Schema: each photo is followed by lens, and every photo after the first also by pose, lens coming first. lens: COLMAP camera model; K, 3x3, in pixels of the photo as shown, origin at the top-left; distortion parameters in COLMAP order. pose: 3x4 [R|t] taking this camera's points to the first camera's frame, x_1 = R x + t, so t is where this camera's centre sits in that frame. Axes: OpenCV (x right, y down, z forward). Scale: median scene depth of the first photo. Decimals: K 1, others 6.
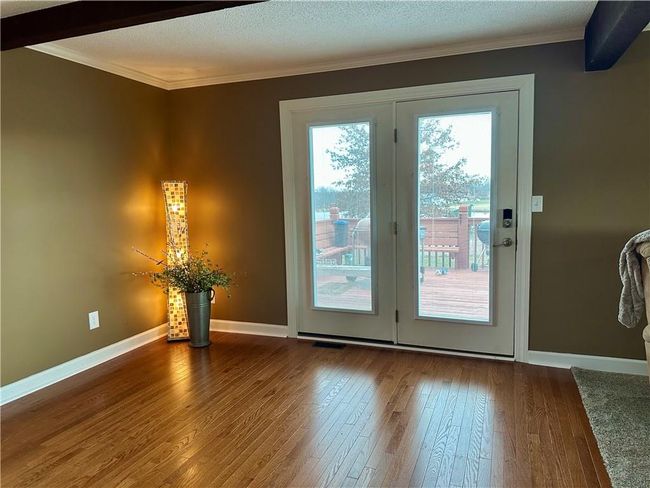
lens RADIAL K [[459.6, 0, 323.0], [0, 459.6, 251.4], [0, 0, 1]] dist [0.000890, -0.003824]
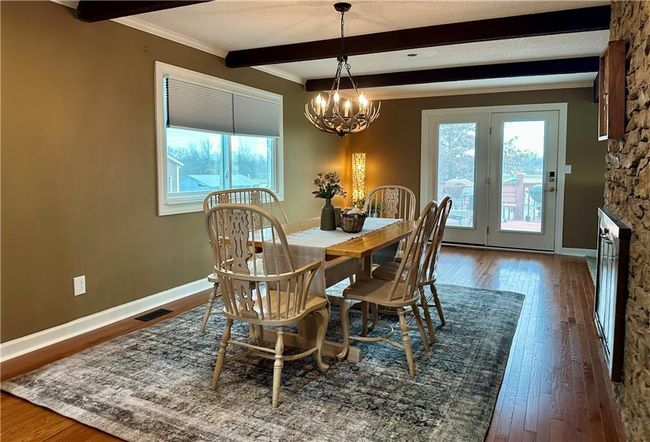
lens RADIAL K [[469.5, 0, 326.2], [0, 469.5, 204.1], [0, 0, 1]] dist [0.004510, 0.000084]
pose [[0.996622, 0.029491, -0.076641, -0.354479], [-0.031449, 0.999206, -0.024467, 0.111044], [0.075859, 0.026795, 0.996758, -0.944624]]
